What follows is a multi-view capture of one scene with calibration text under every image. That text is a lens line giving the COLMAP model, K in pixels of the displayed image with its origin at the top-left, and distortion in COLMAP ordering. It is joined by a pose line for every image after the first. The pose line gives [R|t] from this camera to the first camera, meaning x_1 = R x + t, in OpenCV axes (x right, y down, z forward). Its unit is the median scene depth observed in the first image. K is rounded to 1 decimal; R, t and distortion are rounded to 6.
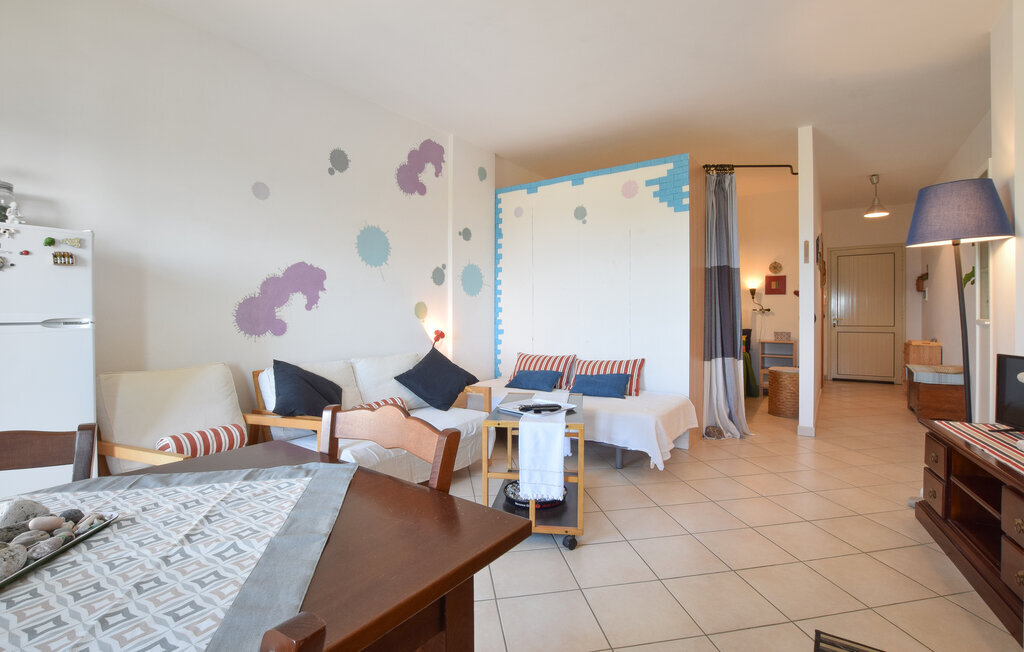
lens RADIAL K [[472.0, 0, 505.8], [0, 472.0, 311.0], [0, 0, 1]] dist [-0.010590, 0.000077]
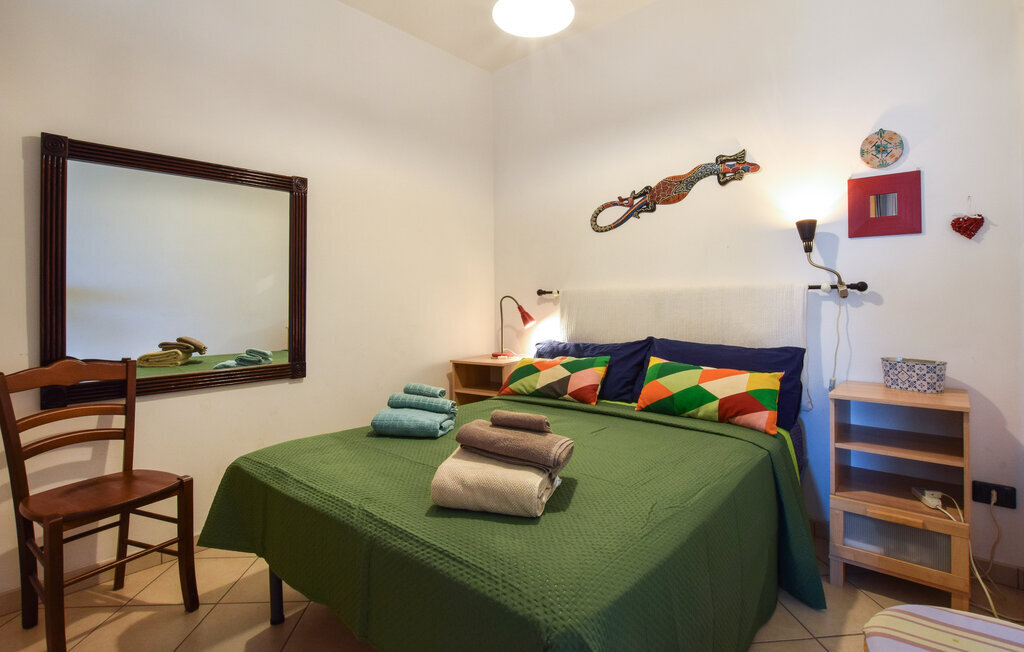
lens RADIAL K [[482.6, 0, 529.2], [0, 482.6, 296.7], [0, 0, 1]] dist [-0.001887, -0.000184]
pose [[0.995981, -0.012631, -0.088669, 0.552624], [0.011947, 0.999895, -0.008244, 0.006841], [0.088764, 0.007151, 0.996027, 0.994361]]
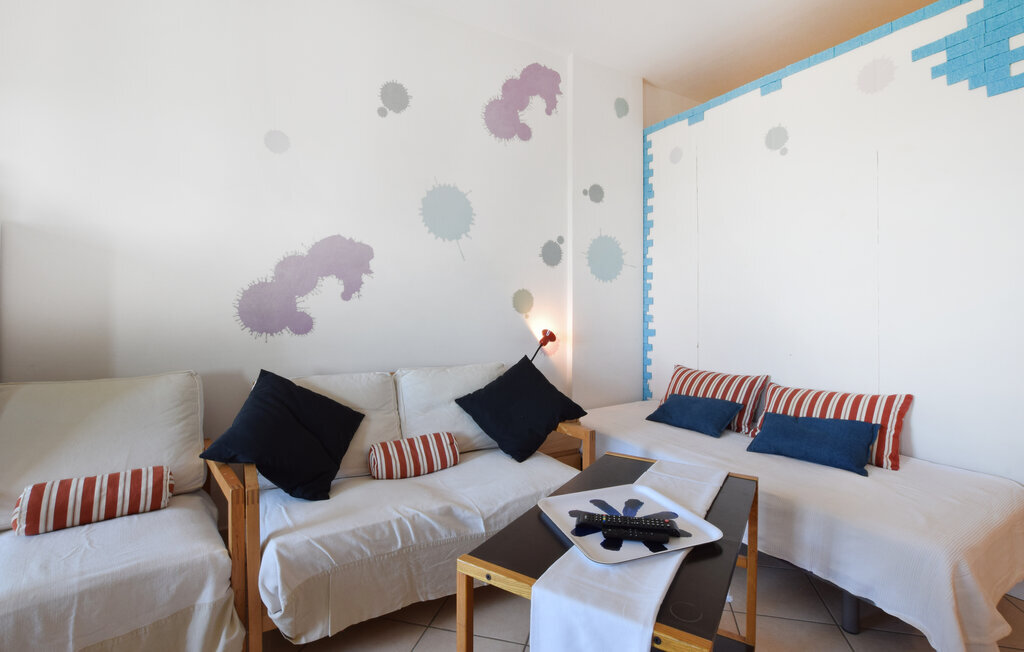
lens RADIAL K [[464.8, 0, 513.4], [0, 464.8, 302.5], [0, 0, 1]] dist [-0.037552, 0.009975]
pose [[0.916975, -0.000224, -0.398946, 0.085064], [-0.001821, 0.999987, -0.004747, 0.003617], [0.398942, 0.005079, 0.916962, 0.341719]]
